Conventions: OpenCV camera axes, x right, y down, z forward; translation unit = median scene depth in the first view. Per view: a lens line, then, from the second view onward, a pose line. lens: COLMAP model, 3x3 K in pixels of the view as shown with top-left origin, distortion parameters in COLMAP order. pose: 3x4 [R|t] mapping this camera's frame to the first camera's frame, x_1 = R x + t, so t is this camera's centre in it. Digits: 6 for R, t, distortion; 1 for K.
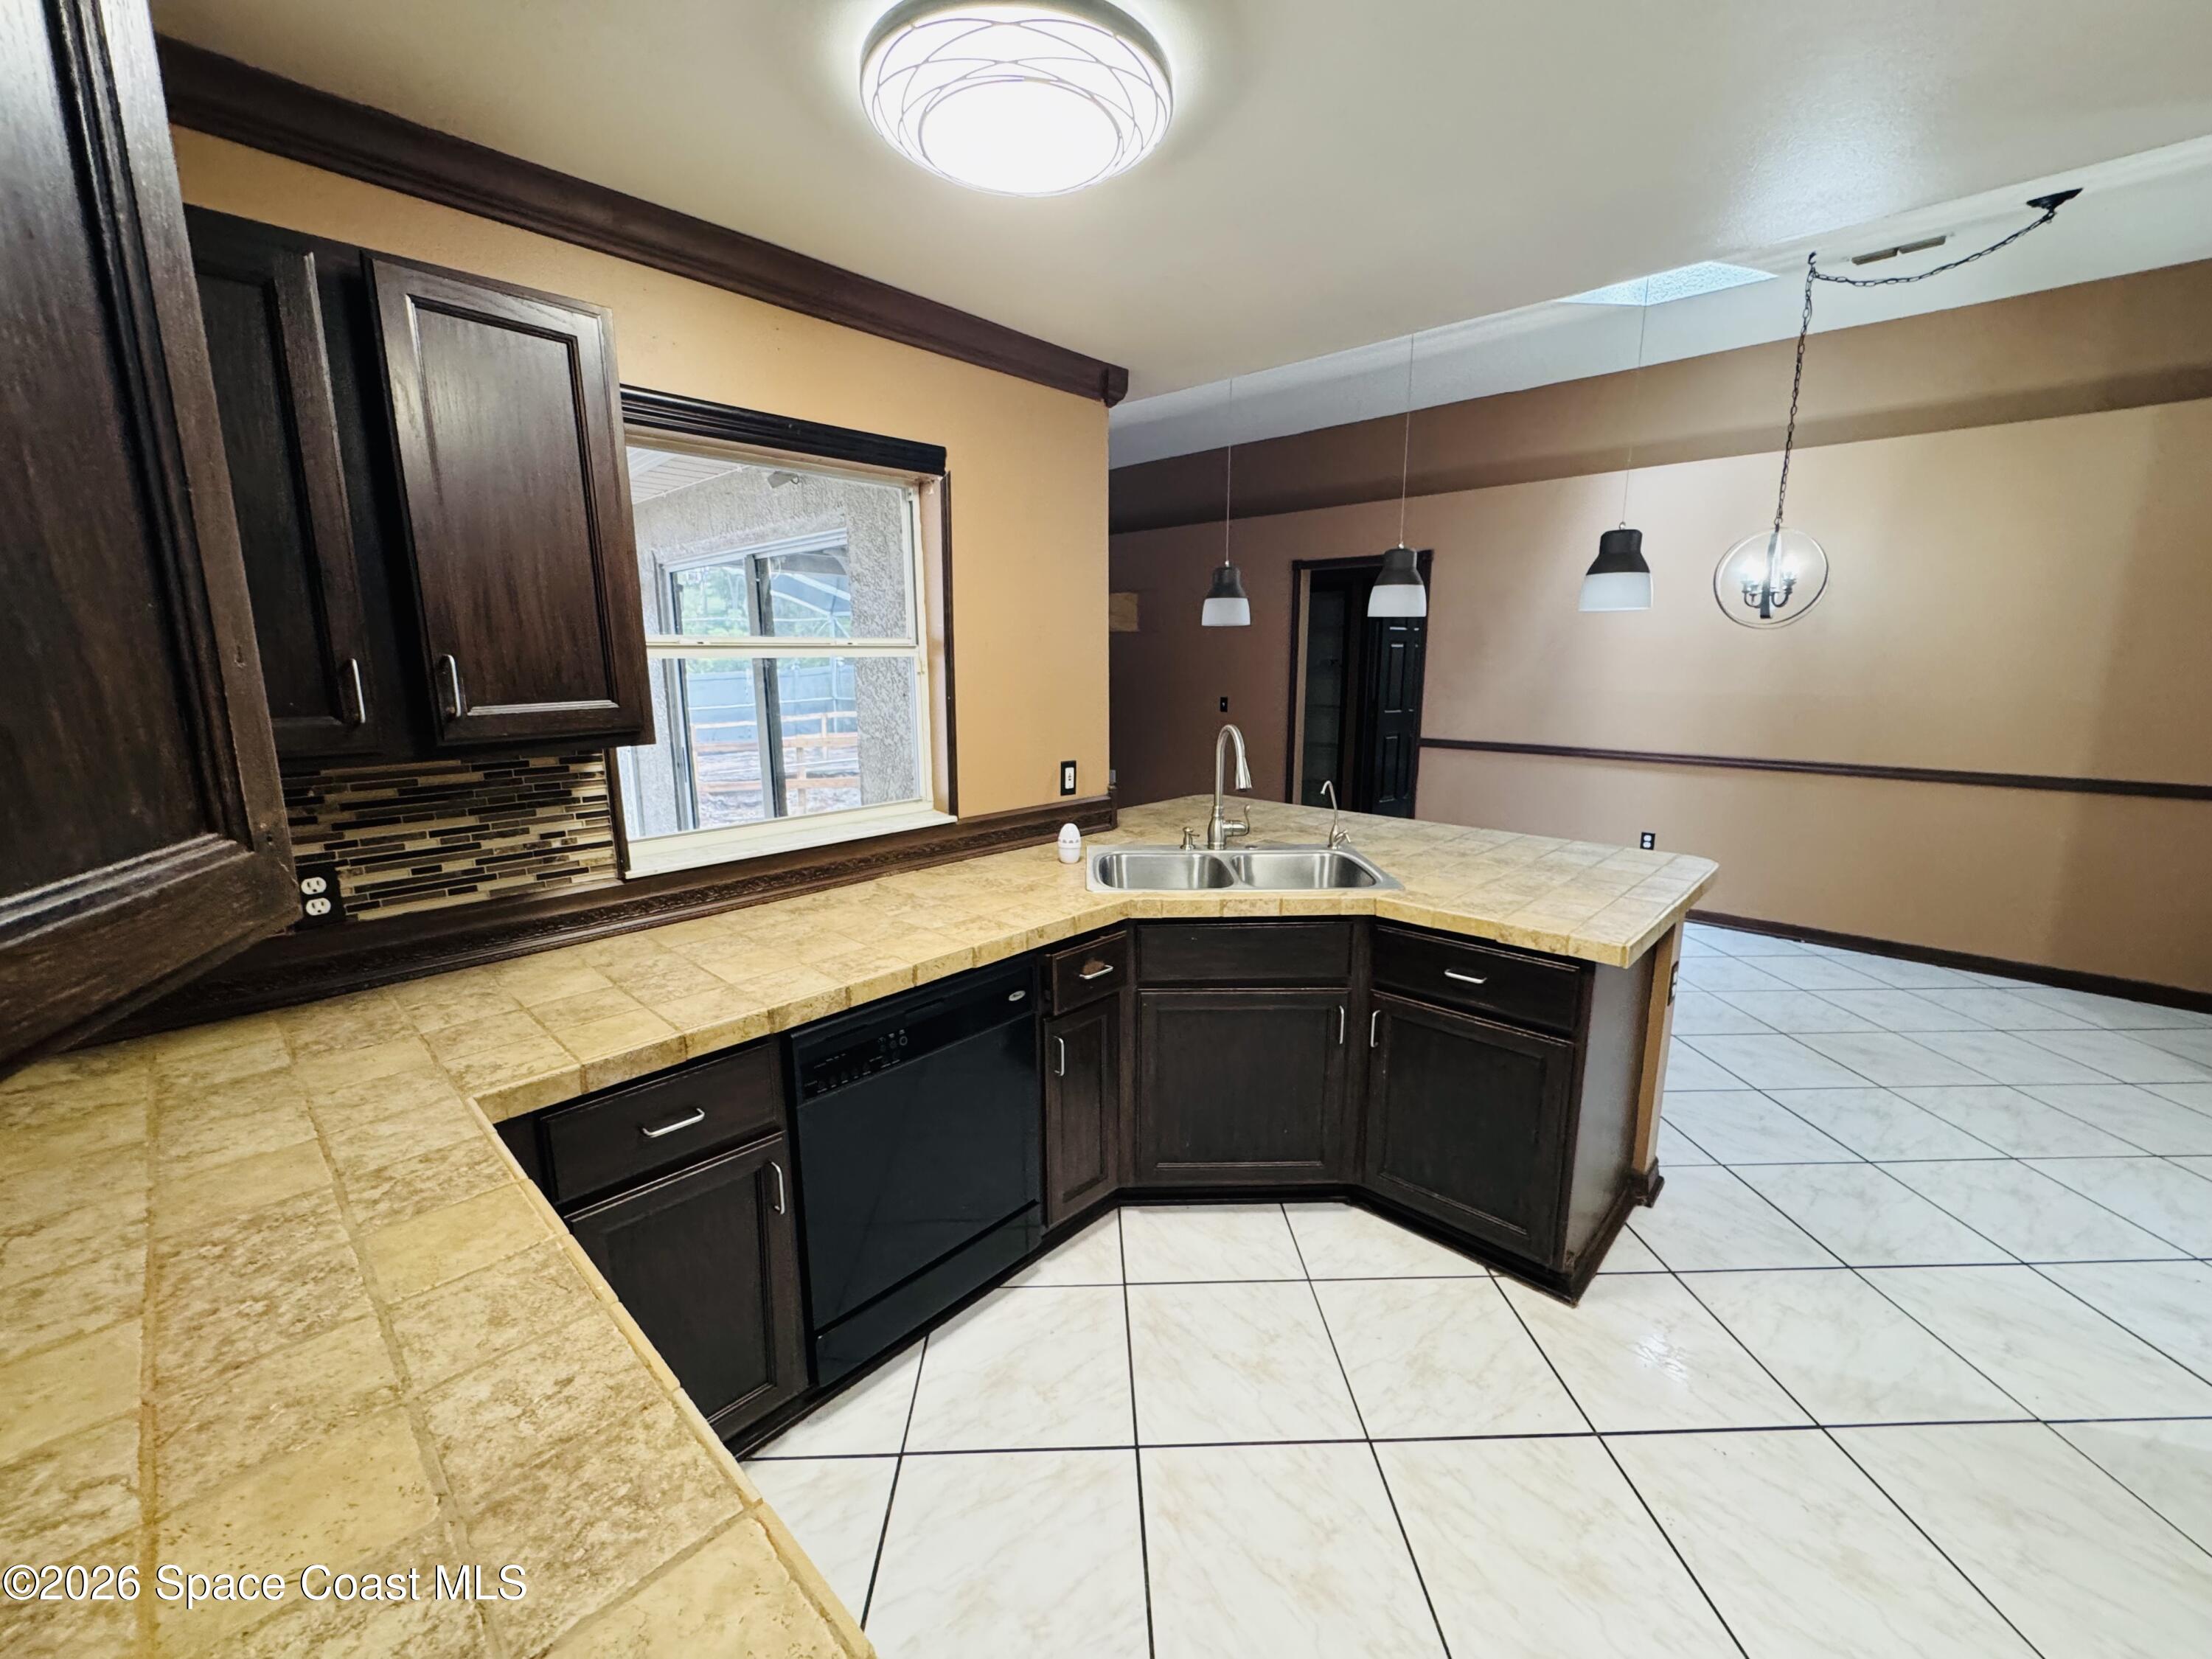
lens RADIAL K [[880.8, 0, 1105.6], [0, 880.8, 824.3], [0, 0, 1]] dist [-0.006186, -0.000164]
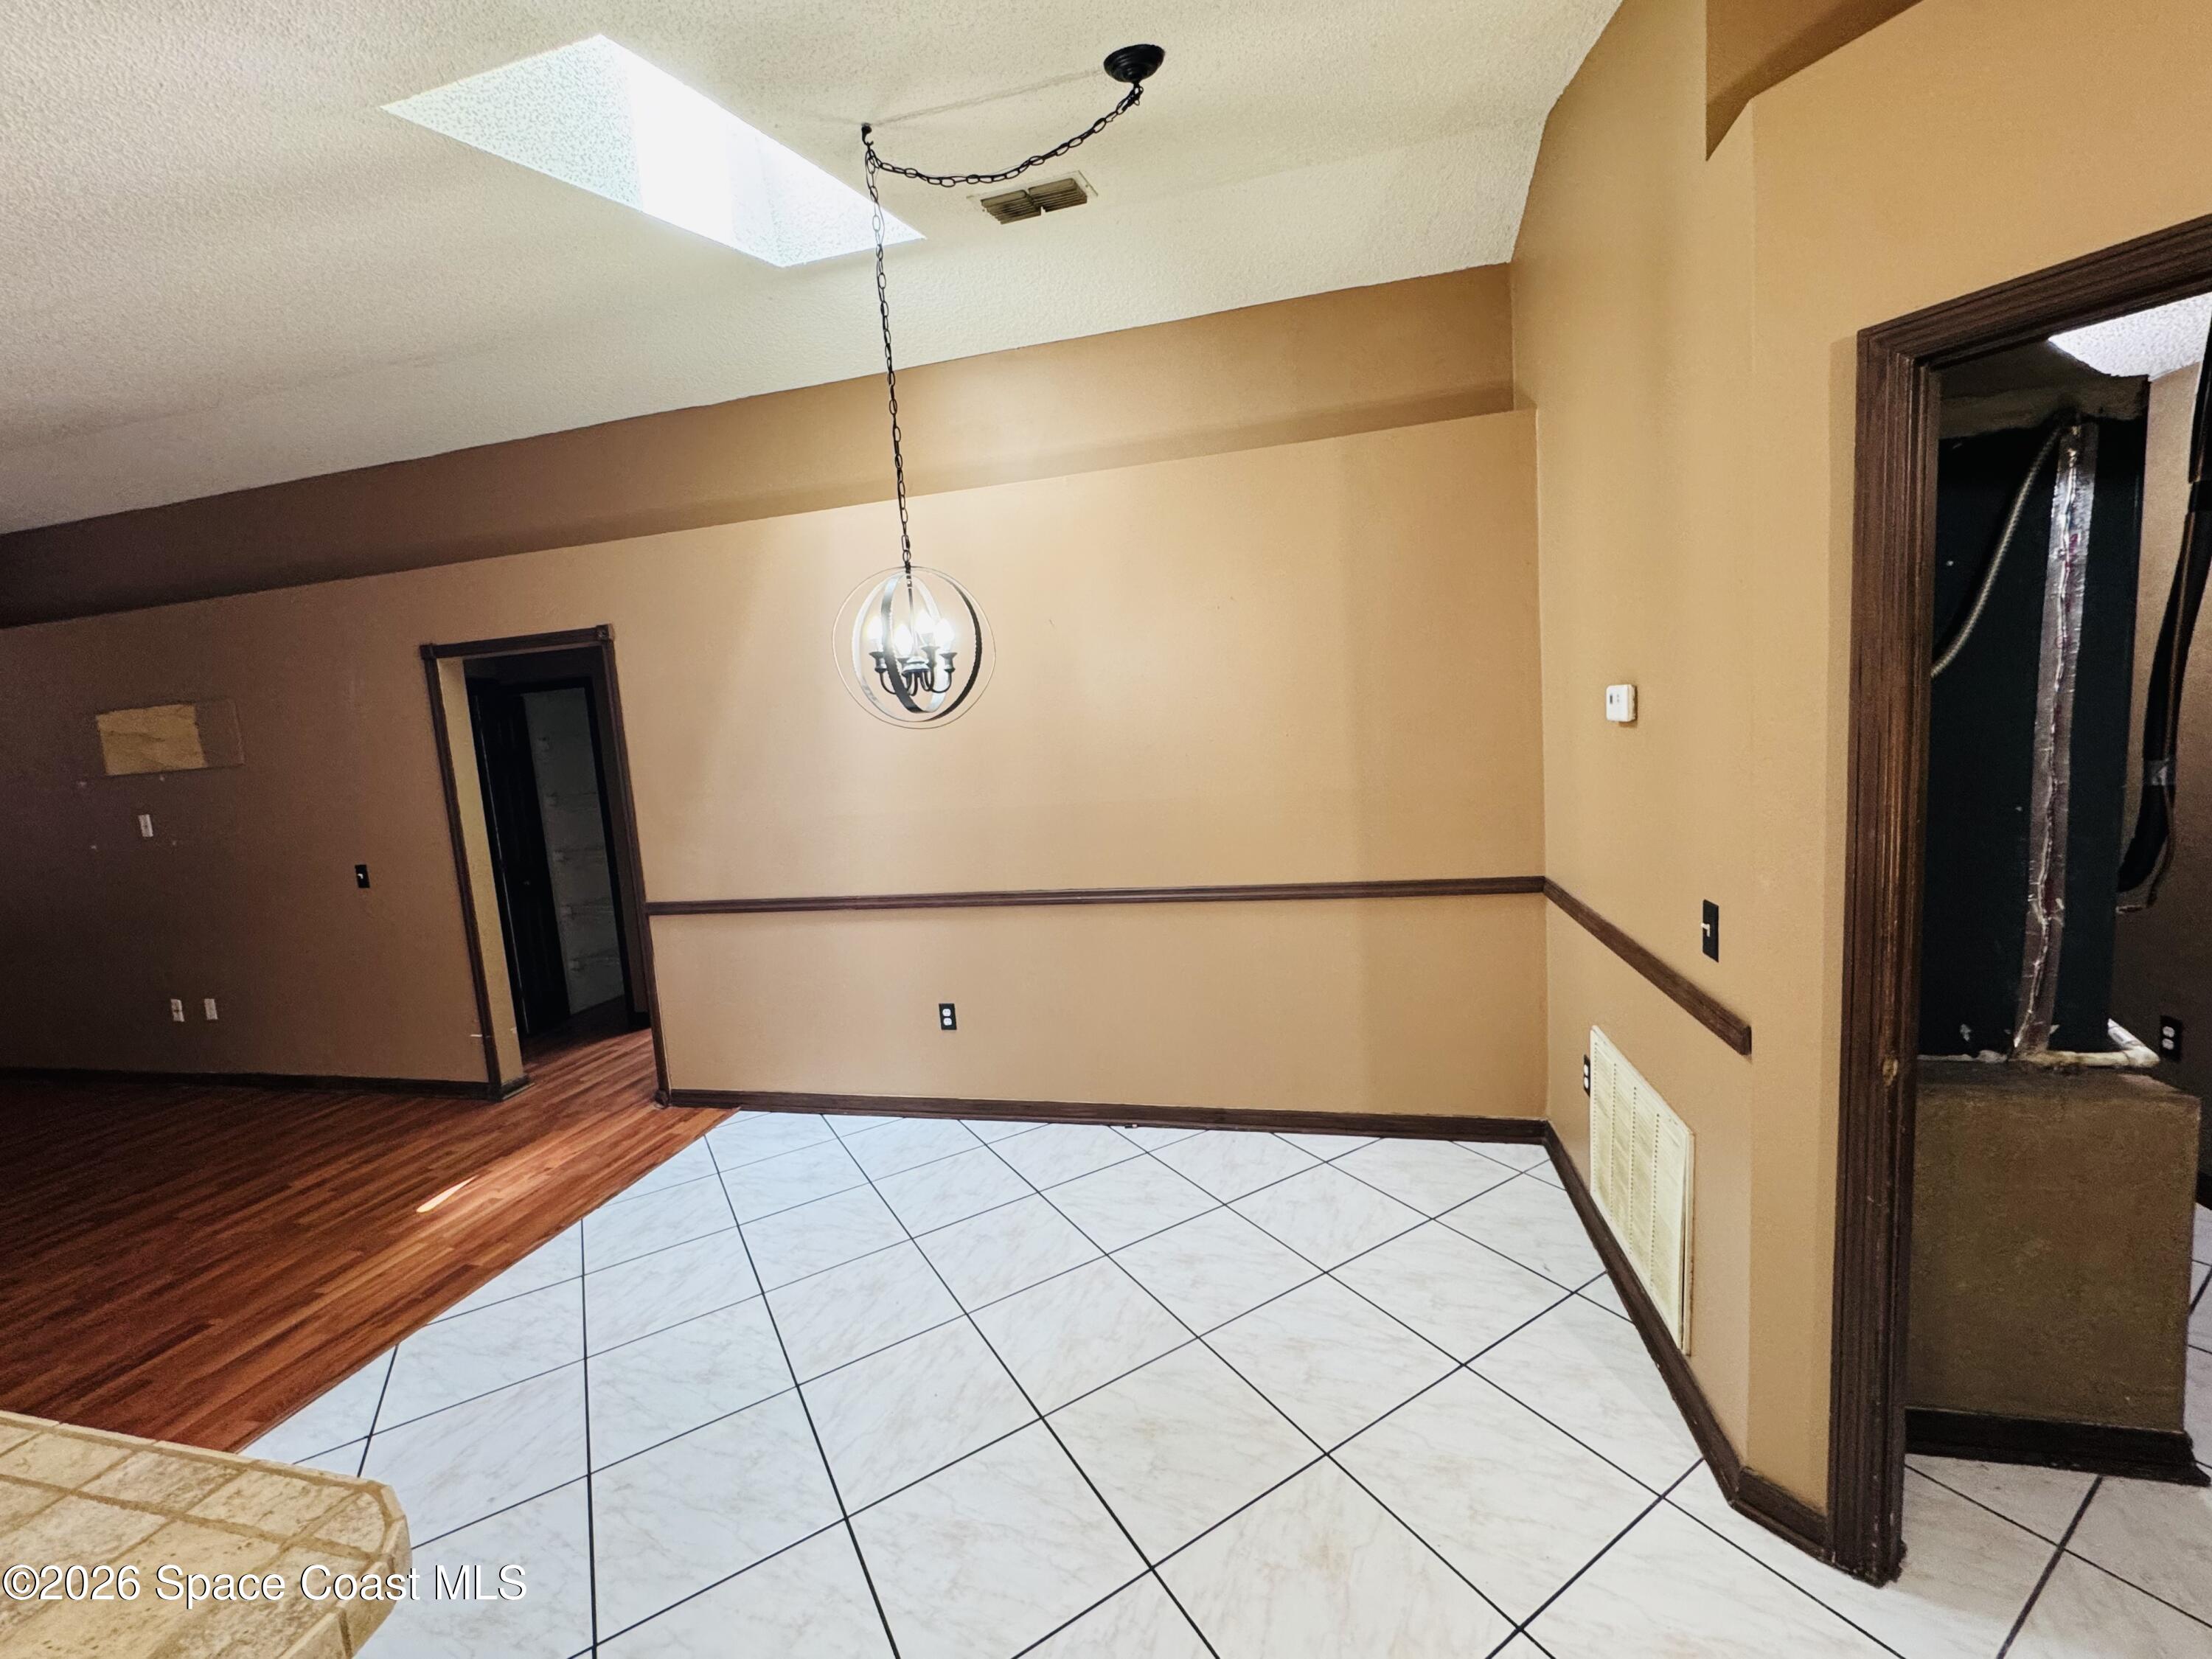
lens RADIAL K [[880.8, 0, 1105.6], [0, 880.8, 824.3], [0, 0, 1]] dist [-0.006186, -0.000164]
pose [[0.866840, -0.115038, 0.485134, 0.842250], [0.161509, 0.985341, -0.054935, -0.157484], [-0.471703, 0.125973, 0.872712, 0.627604]]
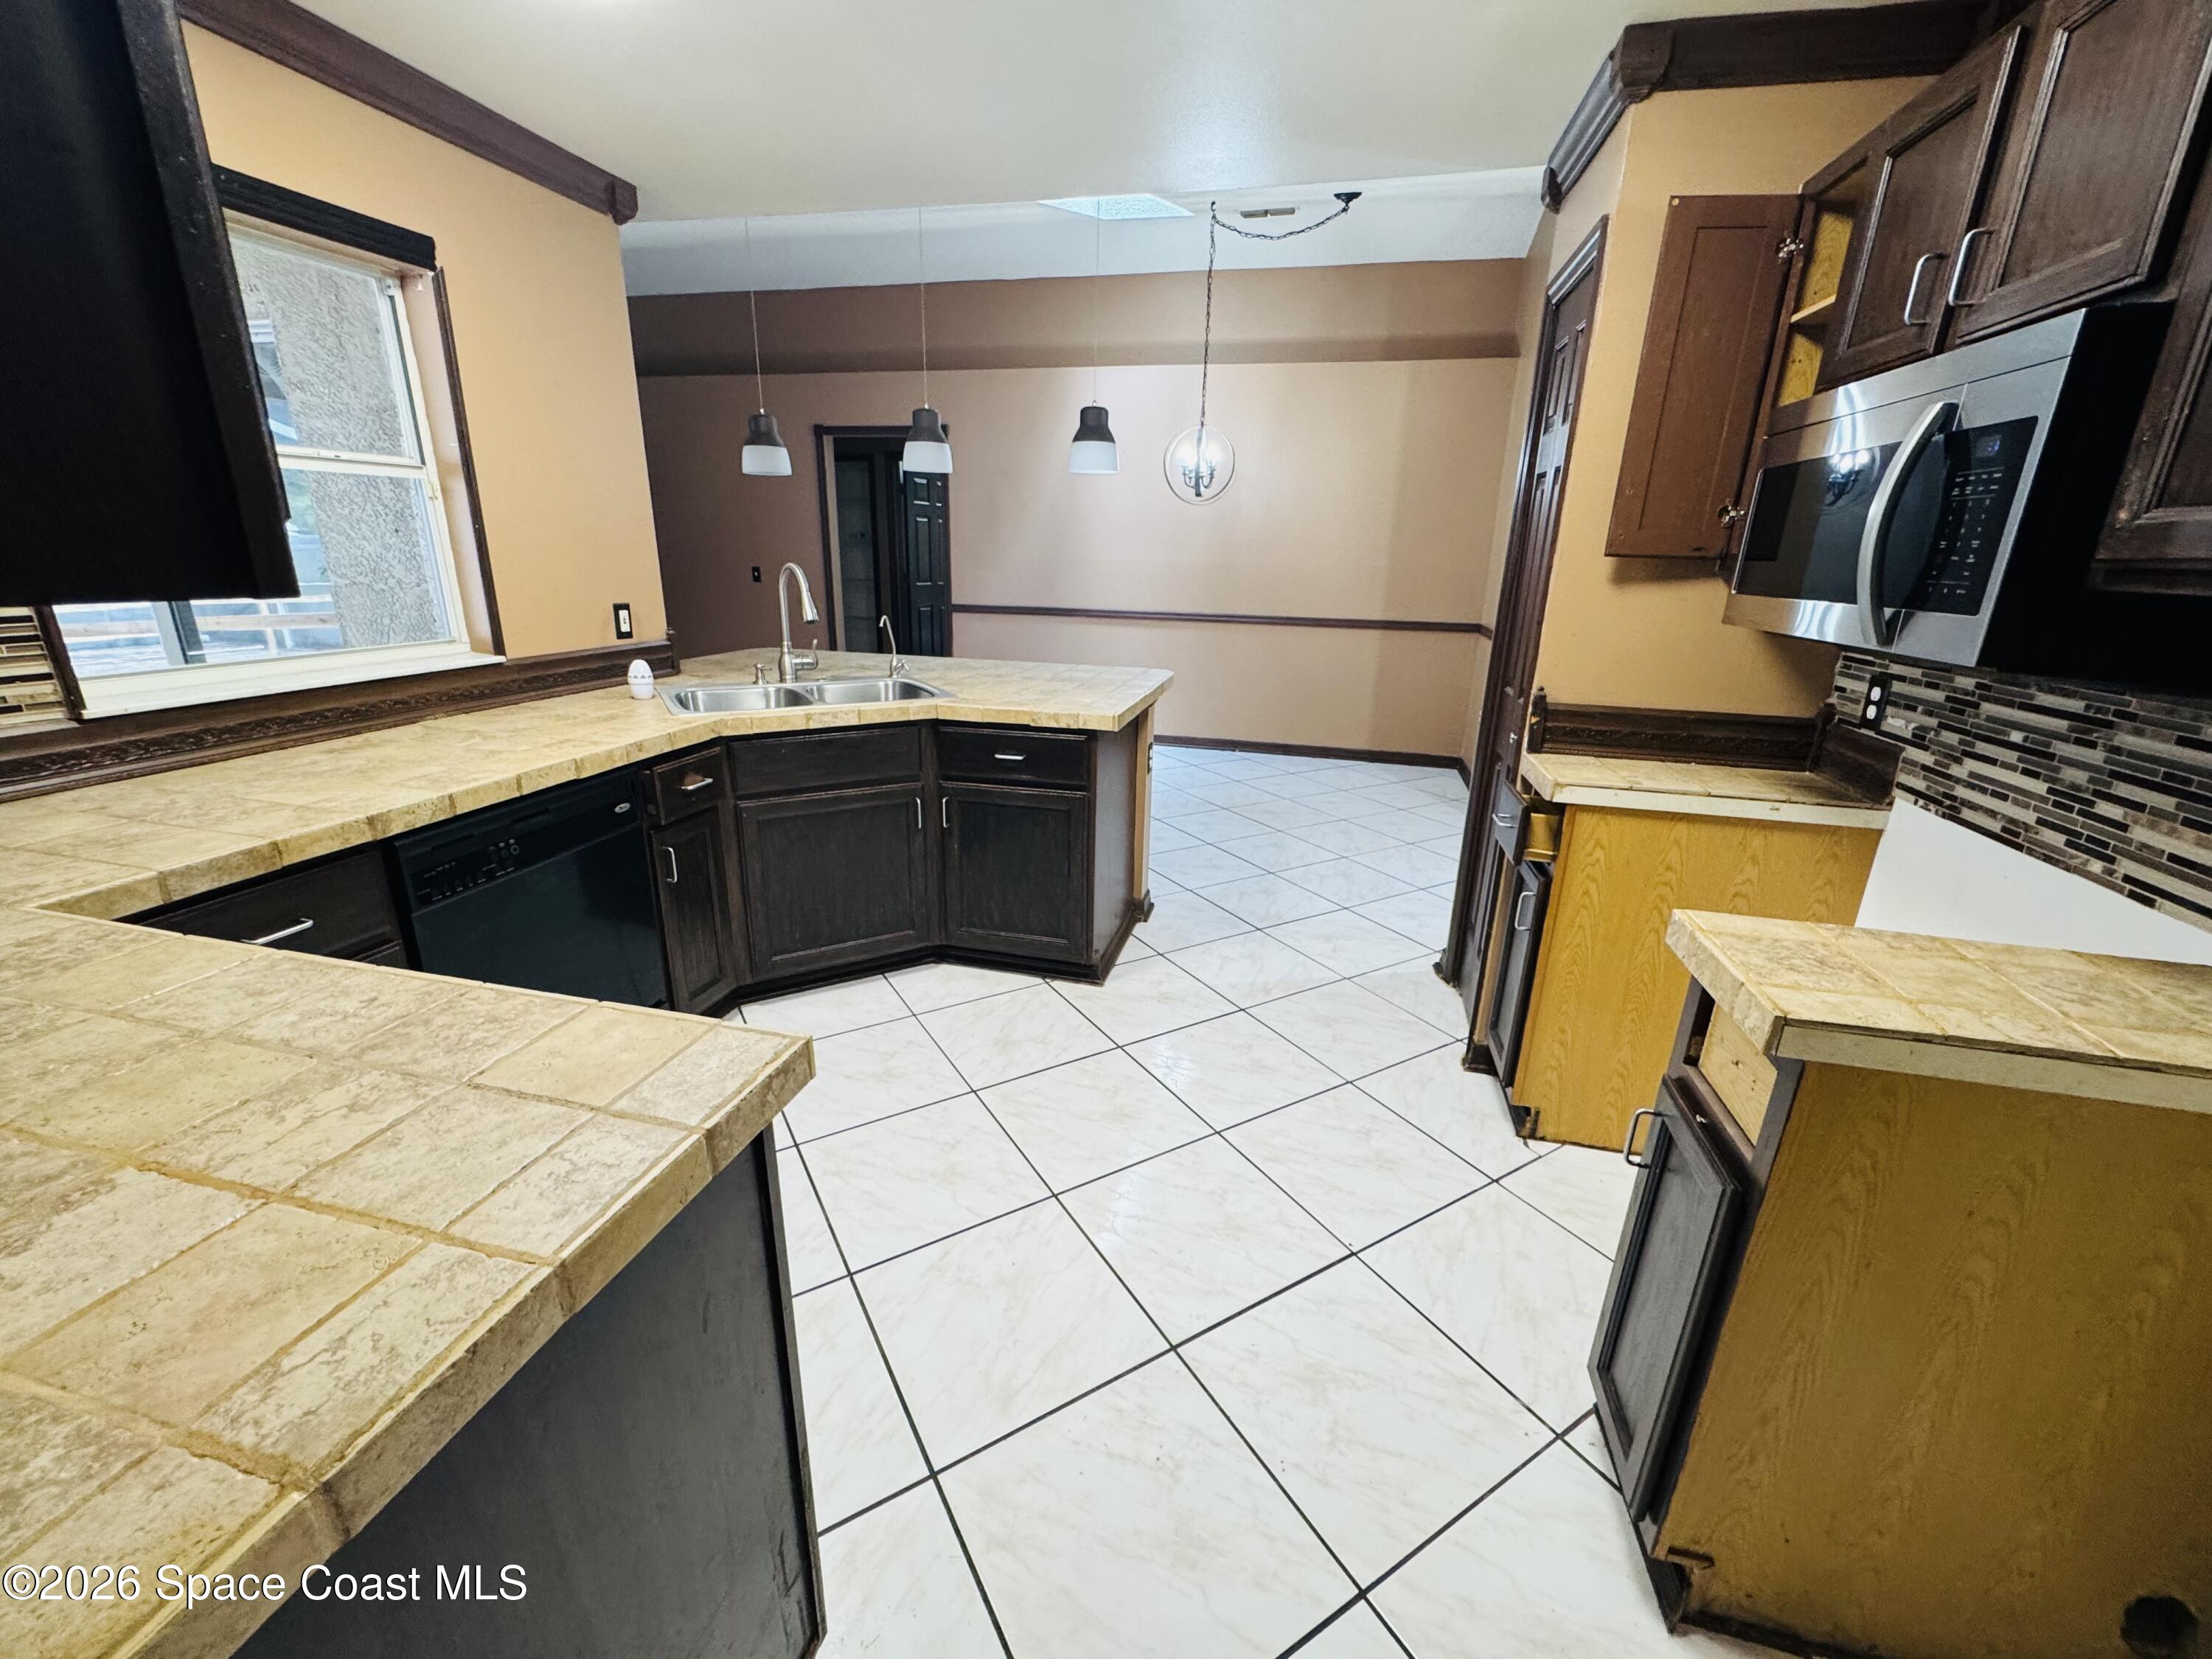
lens RADIAL K [[883.2, 0, 1103.3], [0, 883.2, 825.6], [0, 0, 1]] dist [-0.005099, 0.000698]
pose [[0.870795, -0.124537, 0.475611, -0.087942], [0.067227, 0.988461, 0.135739, 0.093479], [-0.487028, -0.086227, 0.869119, -0.175395]]
